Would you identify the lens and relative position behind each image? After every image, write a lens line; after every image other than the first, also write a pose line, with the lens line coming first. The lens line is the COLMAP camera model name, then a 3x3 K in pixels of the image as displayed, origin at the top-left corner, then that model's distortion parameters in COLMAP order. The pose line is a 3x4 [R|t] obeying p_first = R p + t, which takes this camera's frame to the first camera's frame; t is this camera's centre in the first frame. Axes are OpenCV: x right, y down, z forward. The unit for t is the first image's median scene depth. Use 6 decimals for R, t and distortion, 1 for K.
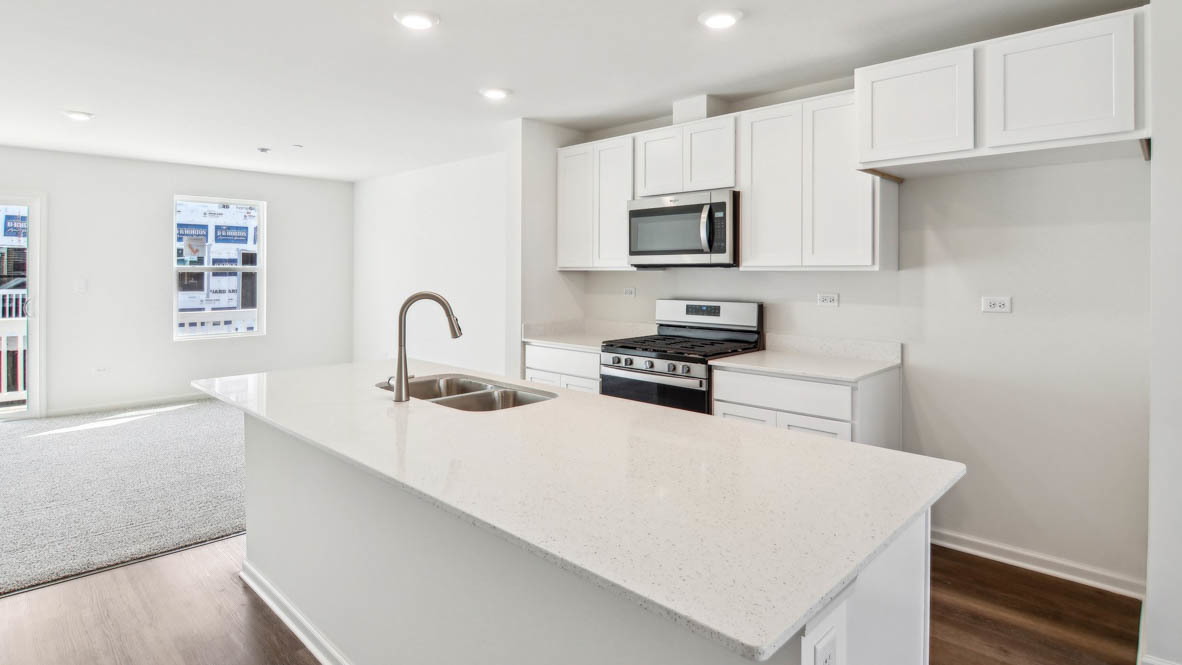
lens RADIAL K [[616.8, 0, 581.6], [0, 616.8, 270.5], [0, 0, 1]] dist [-0.001777, -0.015601]
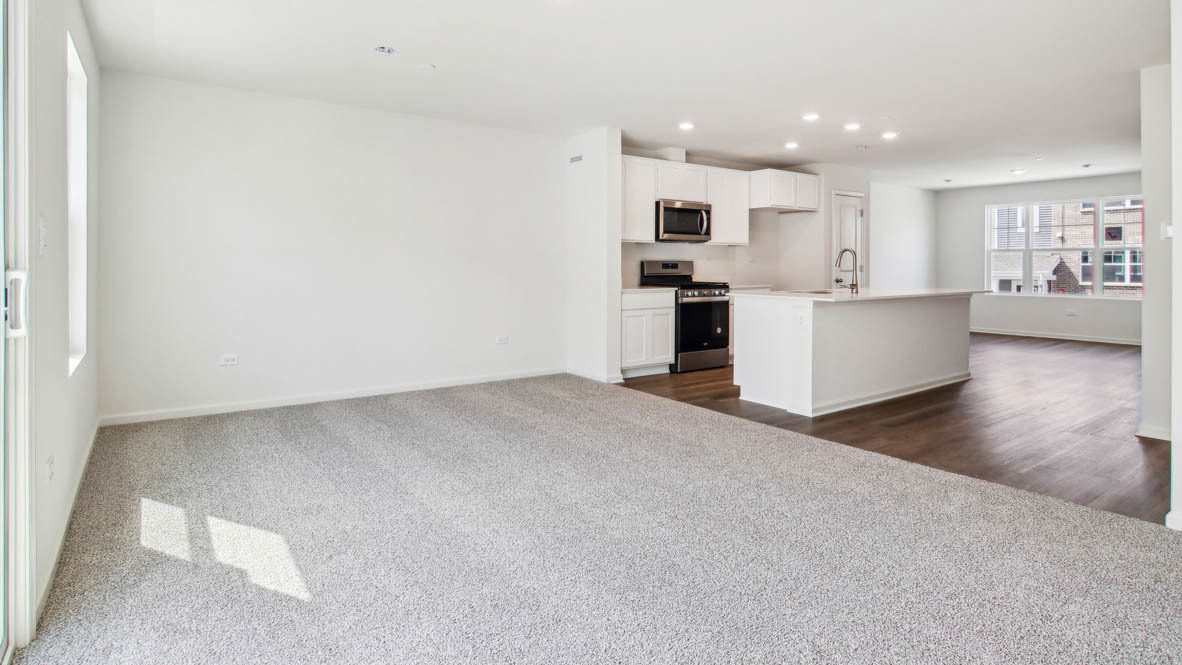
lens RADIAL K [[616.8, 0, 581.6], [0, 616.8, 270.5], [0, 0, 1]] dist [-0.001777, -0.015601]
pose [[0.178979, -0.014425, 0.983747, -1.624755], [-0.005586, 0.999861, 0.015678, 0.050677], [-0.983837, -0.008302, 0.178874, 0.927186]]
